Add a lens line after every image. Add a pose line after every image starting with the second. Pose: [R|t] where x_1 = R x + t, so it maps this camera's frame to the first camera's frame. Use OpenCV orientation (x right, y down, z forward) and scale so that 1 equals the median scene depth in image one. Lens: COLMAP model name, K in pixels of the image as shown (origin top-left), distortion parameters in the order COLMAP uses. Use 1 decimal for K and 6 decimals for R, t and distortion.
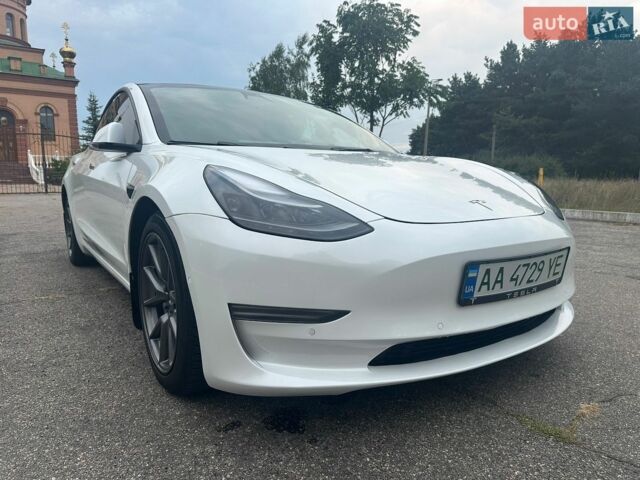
lens RADIAL K [[447.5, 0, 317.0], [0, 447.5, 249.1], [0, 0, 1]] dist [0.042109, -0.052278]
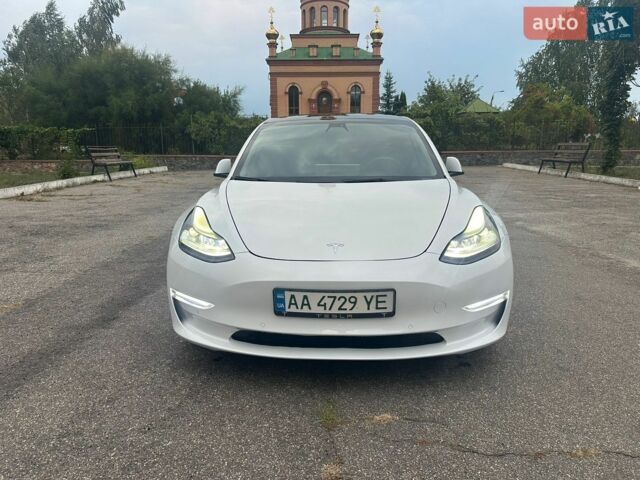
lens RADIAL K [[447.5, 0, 317.6], [0, 447.5, 241.0], [0, 0, 1]] dist [0.042109, -0.052278]
pose [[0.806687, 0.118652, -0.578946, 0.198070], [-0.085063, 0.992749, 0.084936, -0.040929], [0.584825, -0.019270, 0.810930, -0.023114]]
